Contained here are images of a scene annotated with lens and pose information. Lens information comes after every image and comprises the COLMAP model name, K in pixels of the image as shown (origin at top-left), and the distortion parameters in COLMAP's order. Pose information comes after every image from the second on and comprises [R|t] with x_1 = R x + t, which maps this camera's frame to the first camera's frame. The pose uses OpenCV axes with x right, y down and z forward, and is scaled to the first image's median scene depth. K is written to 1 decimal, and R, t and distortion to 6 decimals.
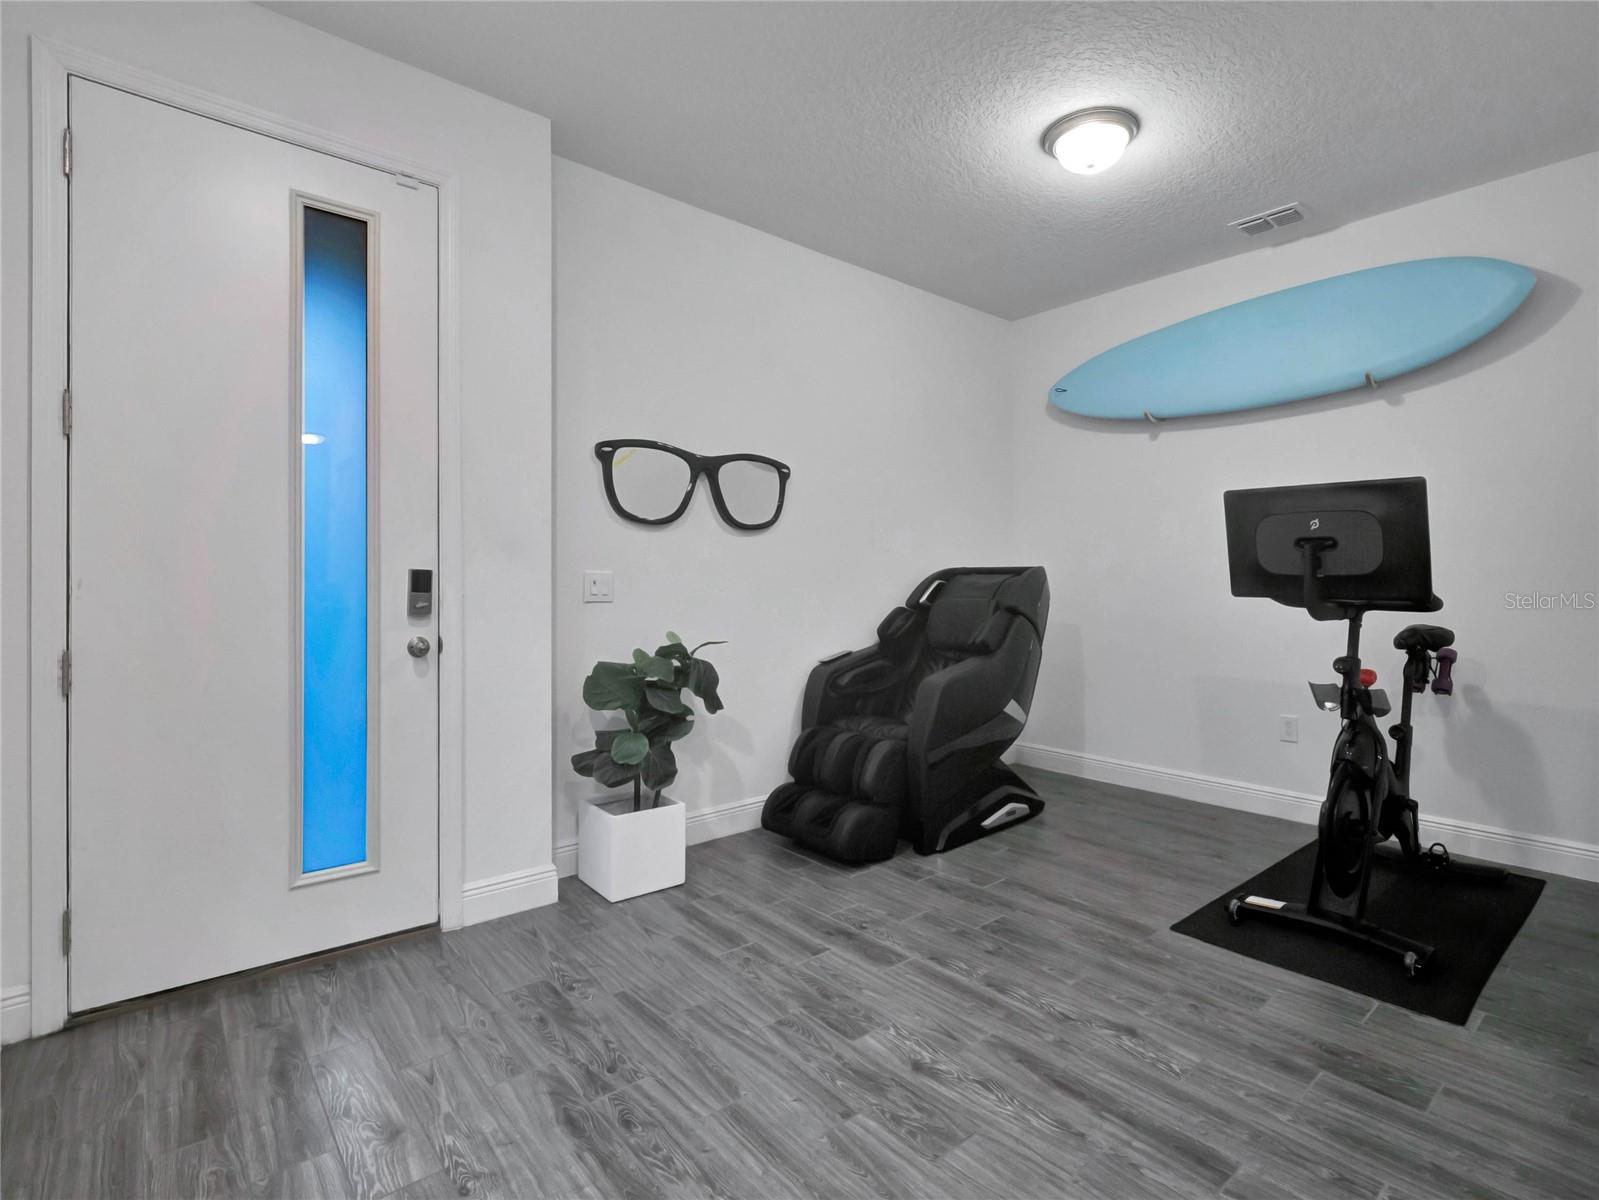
lens RADIAL K [[777.2, 0, 805.8], [0, 777.2, 549.0], [0, 0, 1]] dist [-0.004147, -0.001354]
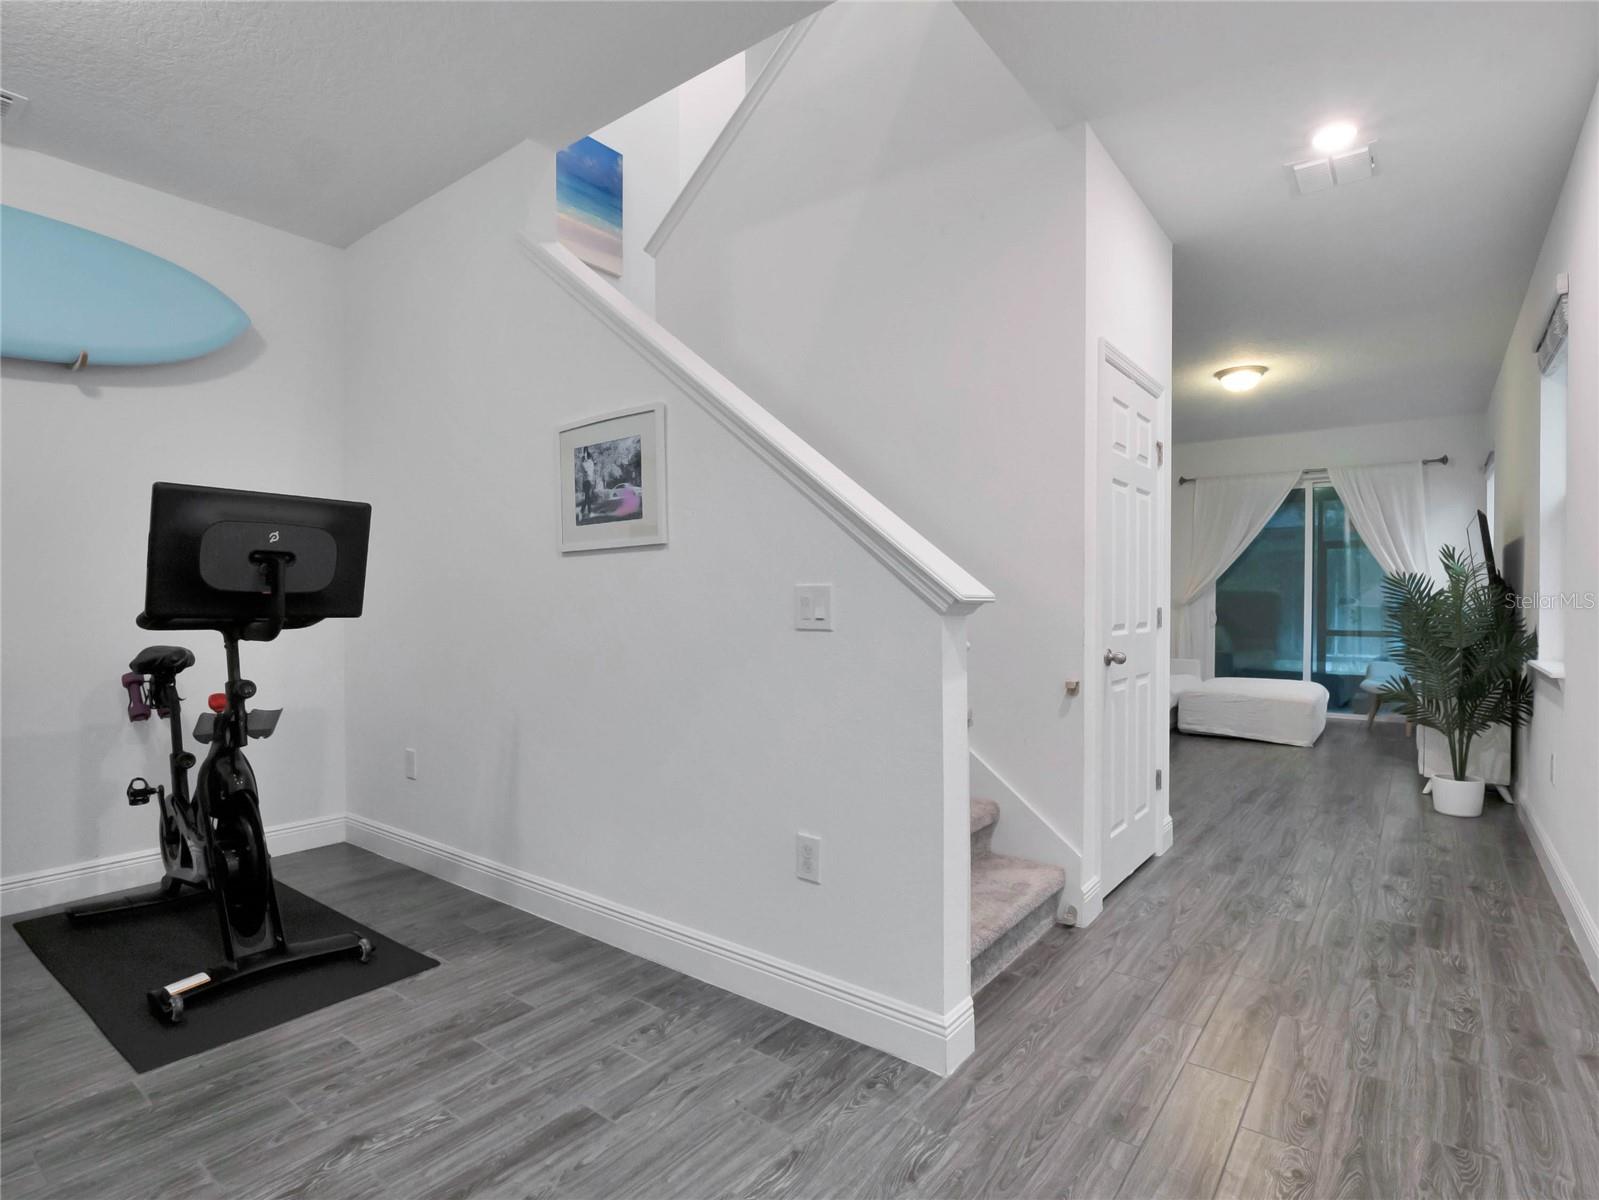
lens RADIAL K [[828.6, 0, 799.5], [0, 828.6, 600.0], [0, 0, 1]] dist [-0.026928, 0.001823]
pose [[-0.211746, 0.000659, 0.977324, -0.521227], [-0.038415, 0.999221, -0.008997, 0.034401], [-0.976569, -0.039449, -0.211556, 0.729951]]
